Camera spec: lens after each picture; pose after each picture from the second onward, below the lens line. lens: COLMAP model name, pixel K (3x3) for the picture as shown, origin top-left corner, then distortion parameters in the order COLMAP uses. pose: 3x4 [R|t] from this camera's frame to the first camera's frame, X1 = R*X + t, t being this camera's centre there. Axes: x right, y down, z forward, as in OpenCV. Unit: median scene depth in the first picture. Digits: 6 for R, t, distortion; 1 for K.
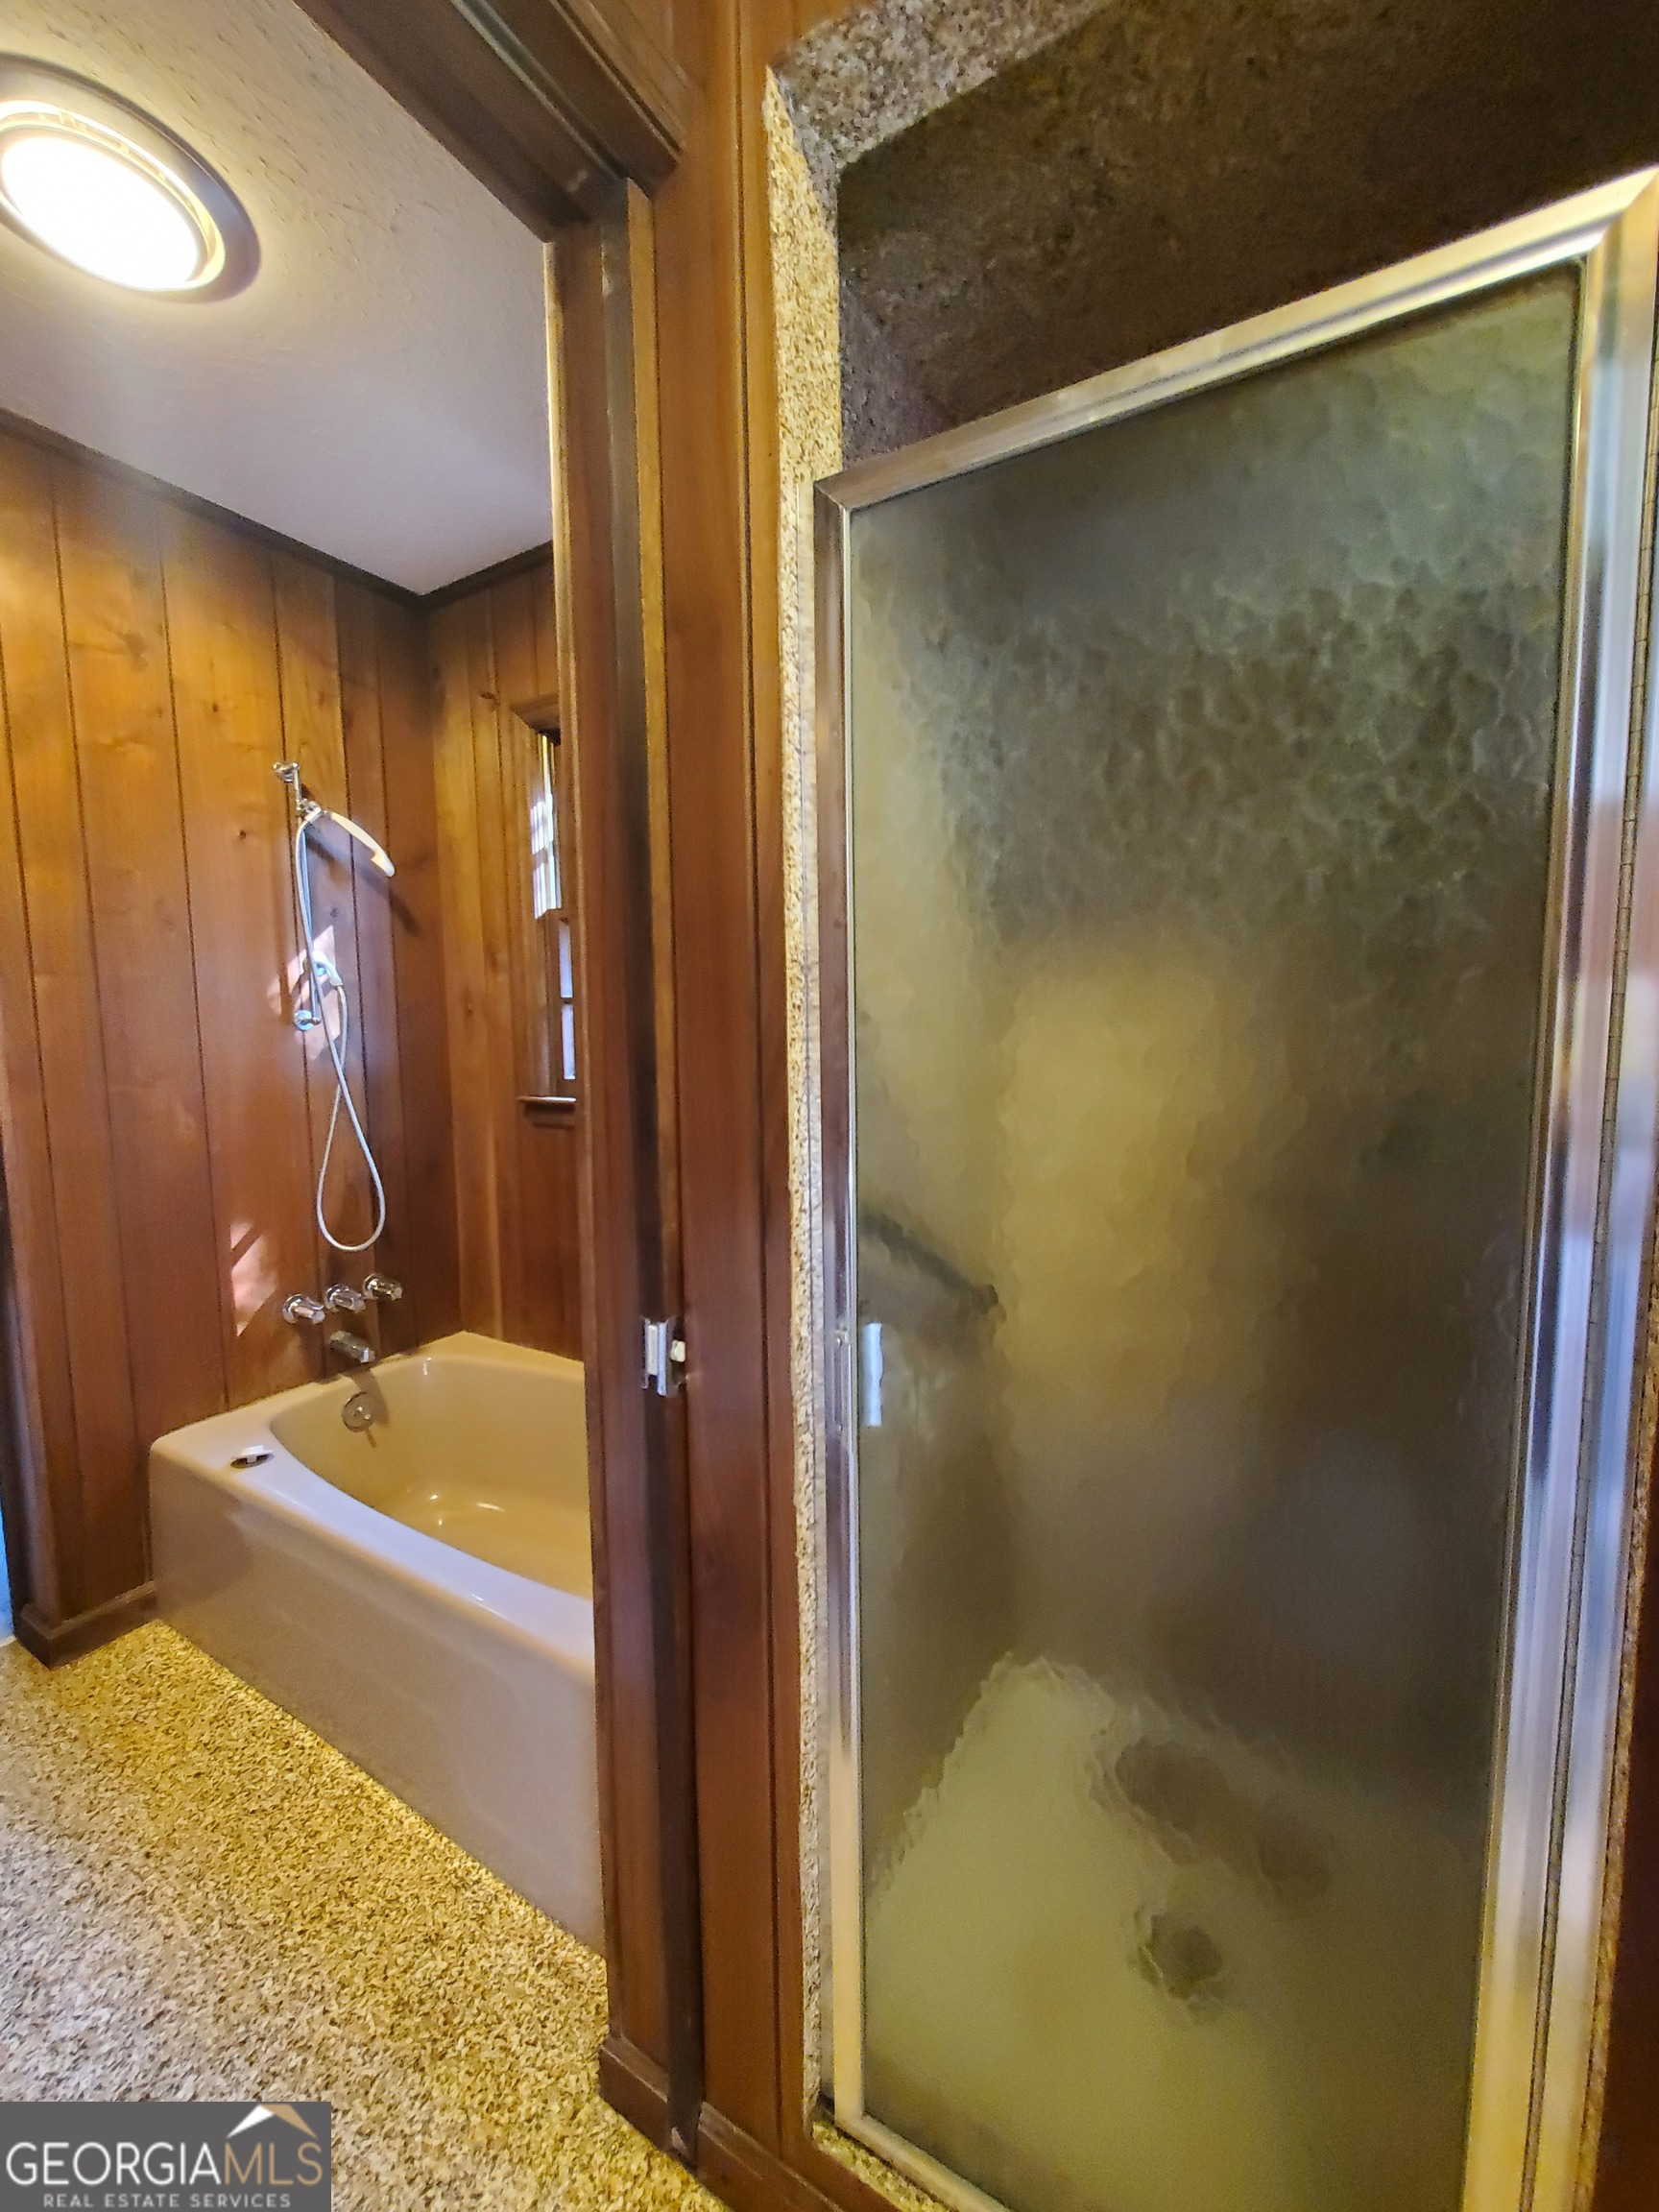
lens RADIAL K [[870.9, 0, 835.3], [0, 870.9, 1107.8], [0, 0, 1]] dist [-0.003388, 0.000141]
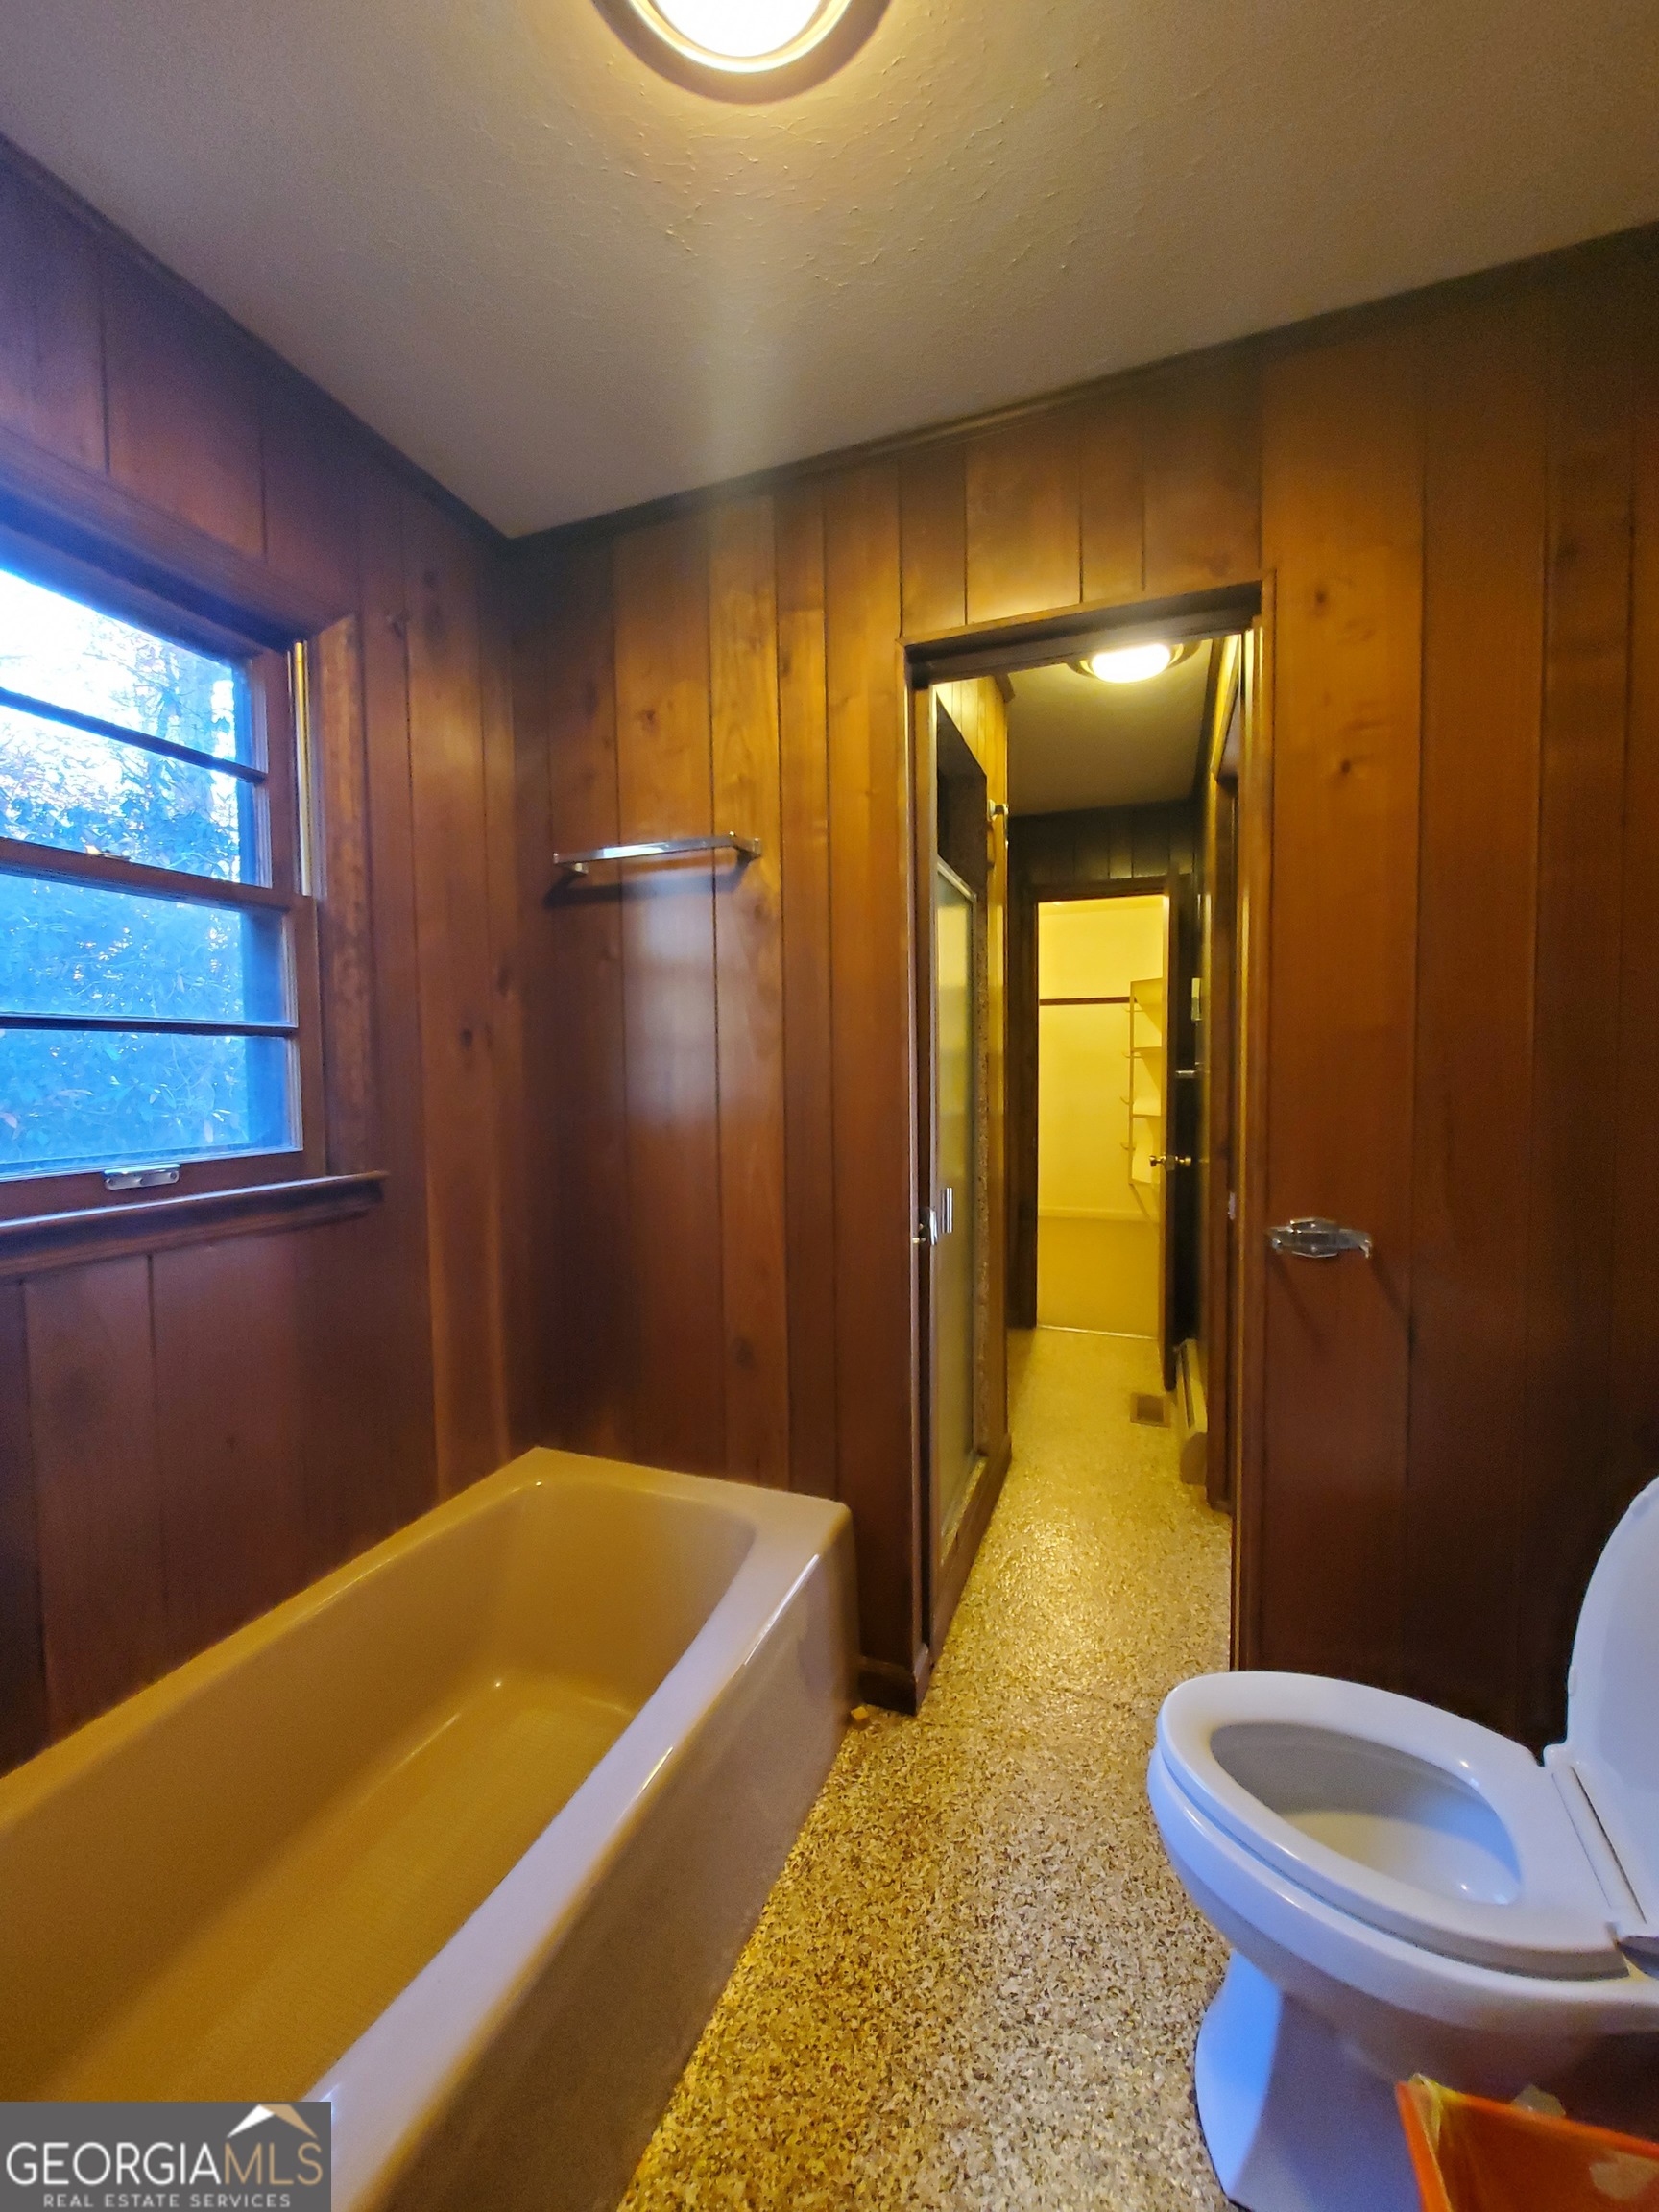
lens RADIAL K [[870.9, 0, 833.9], [0, 870.9, 1104.9], [0, 0, 1]] dist [-0.003388, 0.000141]
pose [[-0.187358, -0.028456, 0.981879, -1.557834], [0.102207, 0.993590, 0.048298, -0.077424], [-0.976960, 0.109404, -0.183249, 1.141586]]
